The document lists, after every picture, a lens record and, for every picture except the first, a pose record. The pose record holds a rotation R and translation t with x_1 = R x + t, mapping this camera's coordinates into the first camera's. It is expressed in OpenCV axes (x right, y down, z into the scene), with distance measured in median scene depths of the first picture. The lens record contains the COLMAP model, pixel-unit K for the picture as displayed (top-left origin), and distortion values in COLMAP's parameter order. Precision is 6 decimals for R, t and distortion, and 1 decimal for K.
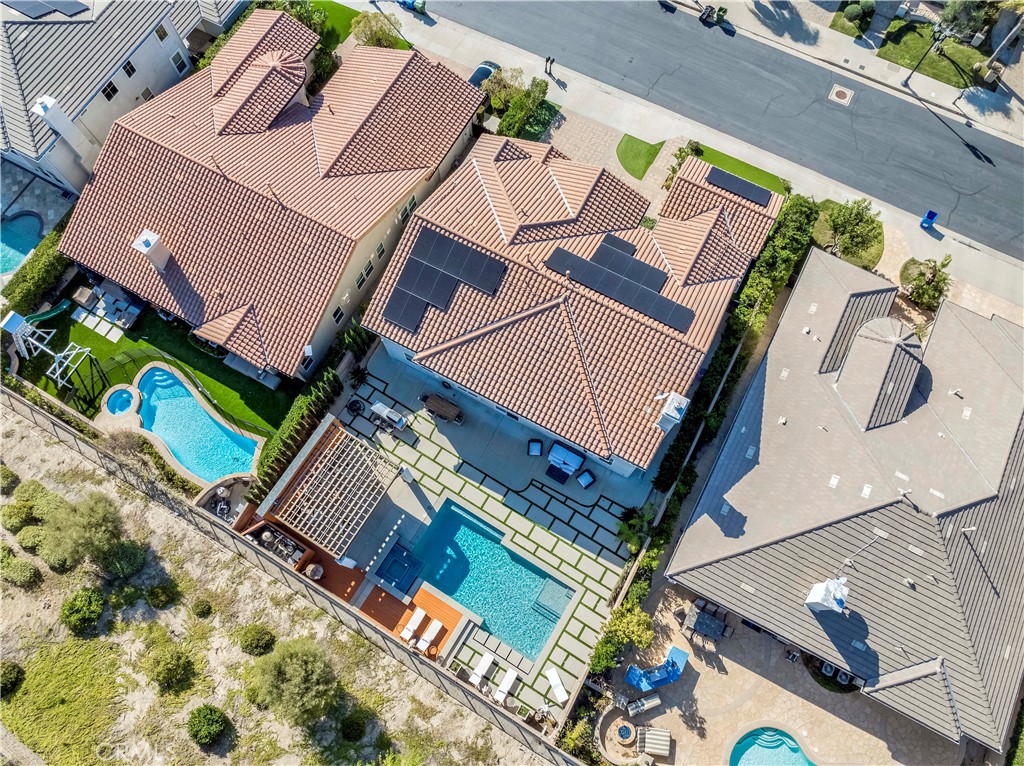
lens RADIAL K [[721.2, 0, 512.0], [0, 721.2, 383.0], [0, 0, 1]] dist [-0.045405, 0.012747]
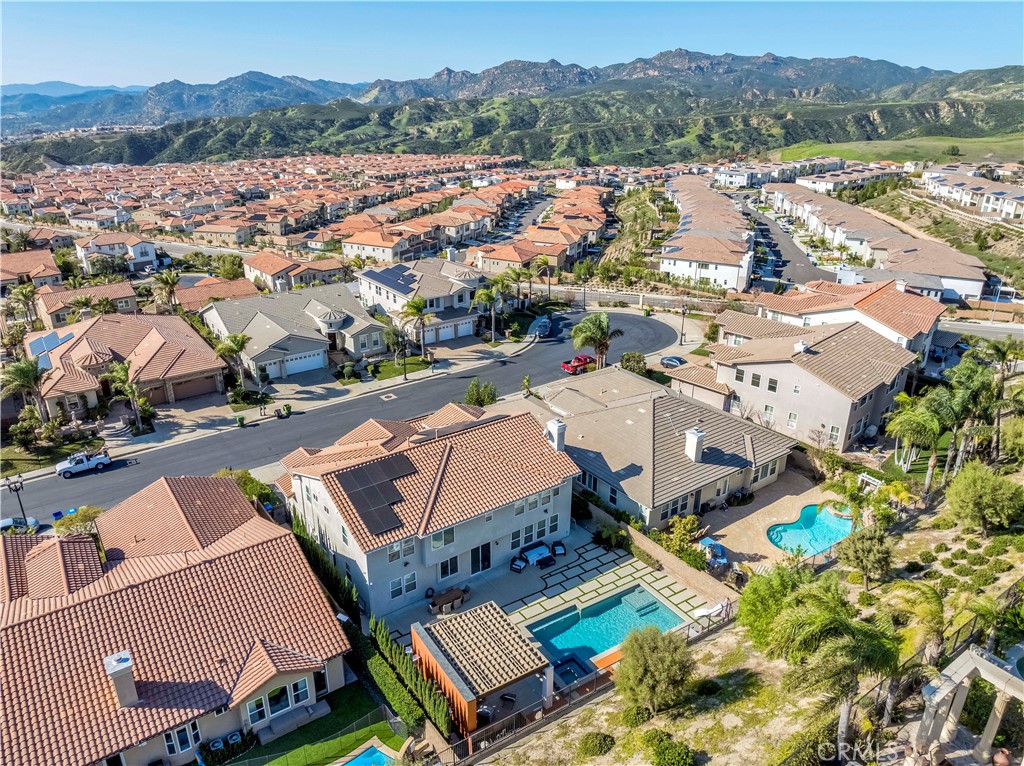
lens RADIAL K [[721.2, 0, 512.0], [0, 721.2, 383.0], [0, 0, 1]] dist [-0.045405, 0.012747]
pose [[0.434252, -0.337318, 0.835249, -0.931604], [0.849619, 0.461450, -0.255365, 0.265993], [-0.299286, 0.820537, 0.486977, 0.192116]]
